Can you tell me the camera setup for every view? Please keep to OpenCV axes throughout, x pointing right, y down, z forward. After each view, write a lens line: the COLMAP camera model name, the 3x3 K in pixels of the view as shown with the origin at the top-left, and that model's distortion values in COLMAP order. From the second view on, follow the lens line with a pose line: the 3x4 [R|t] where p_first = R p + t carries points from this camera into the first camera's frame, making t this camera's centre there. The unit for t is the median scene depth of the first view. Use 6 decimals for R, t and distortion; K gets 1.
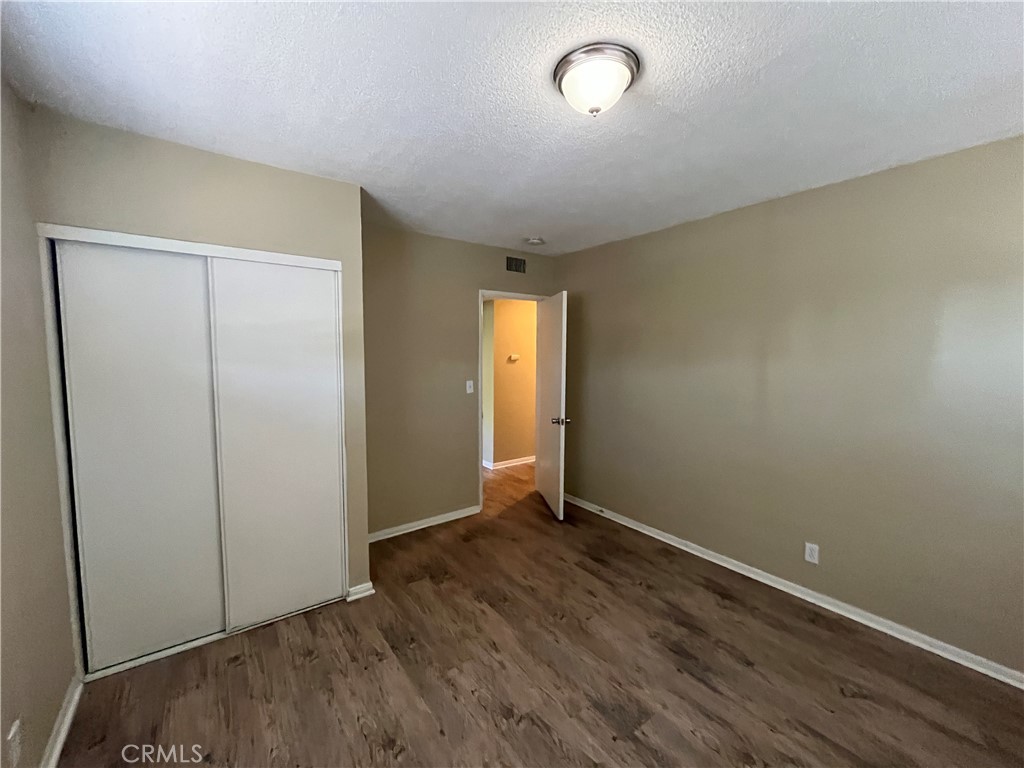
lens RADIAL K [[413.7, 0, 507.6], [0, 413.7, 383.4], [0, 0, 1]] dist [-0.002165, -0.000362]
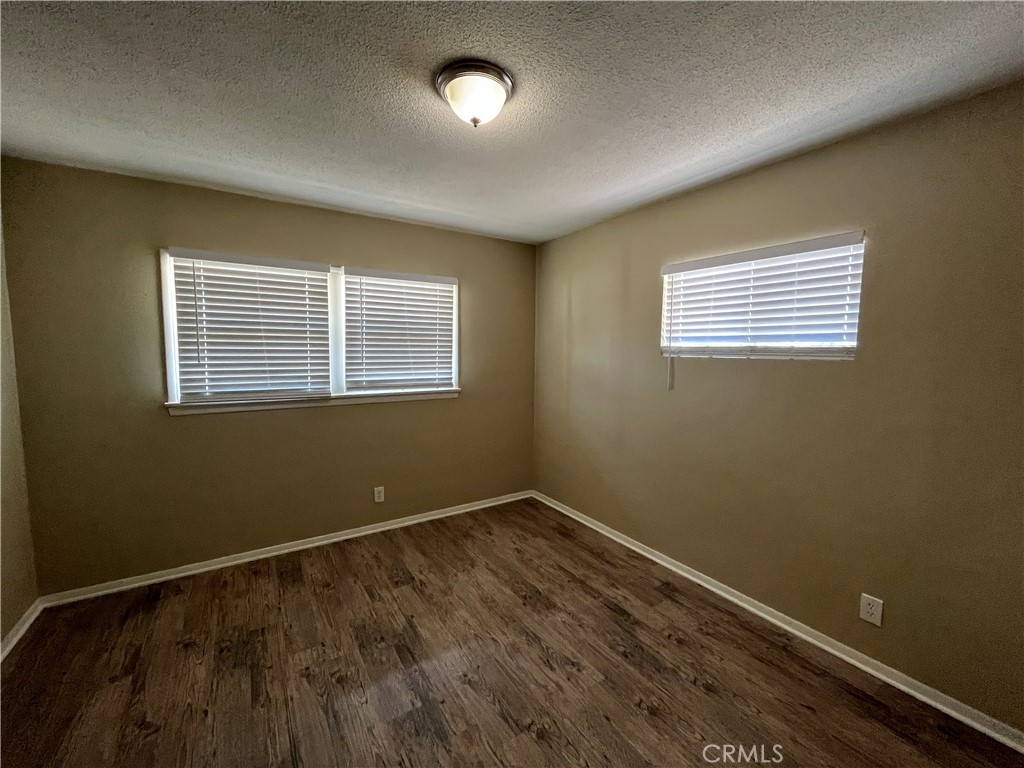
lens RADIAL K [[413.7, 0, 507.6], [0, 413.7, 383.4], [0, 0, 1]] dist [-0.002165, -0.000362]
pose [[-0.997749, -0.017822, 0.064653, 0.027566], [-0.006722, 0.985764, 0.167999, -0.104286], [-0.066727, 0.167186, -0.983665, 1.438243]]
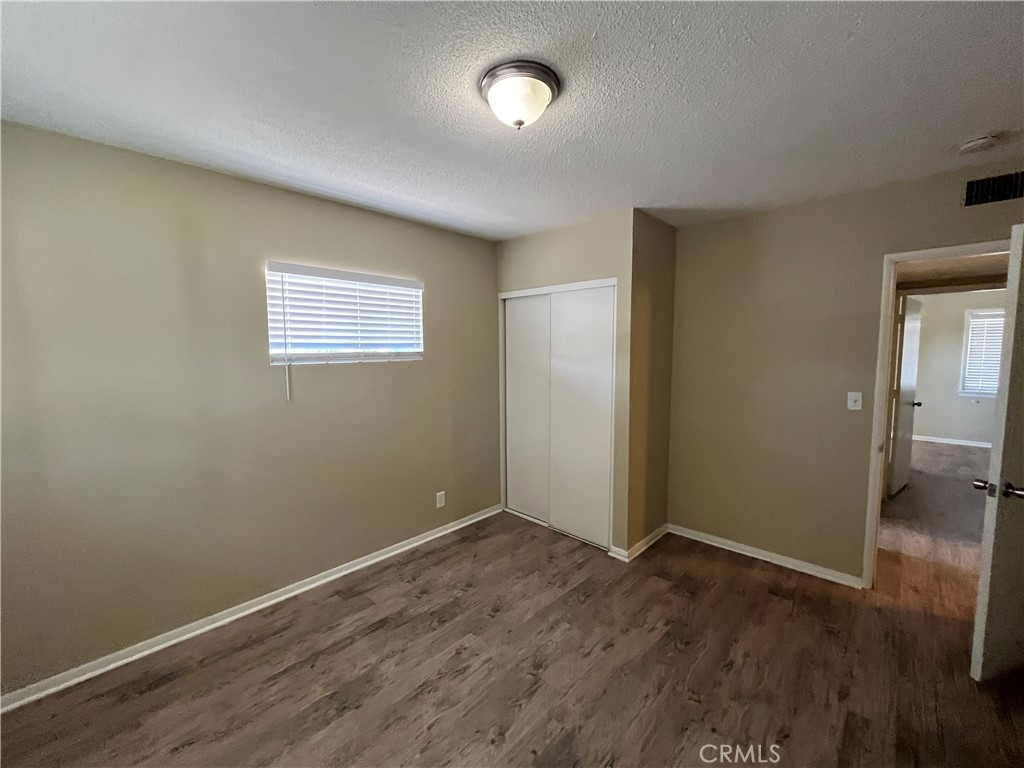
lens RADIAL K [[413.7, 0, 507.6], [0, 413.7, 383.4], [0, 0, 1]] dist [-0.002165, -0.000362]
pose [[0.166153, 0.078189, -0.982995, 0.852915], [-0.071962, 0.995155, 0.066992, -0.044424], [0.983471, 0.059607, 0.170975, 0.545058]]
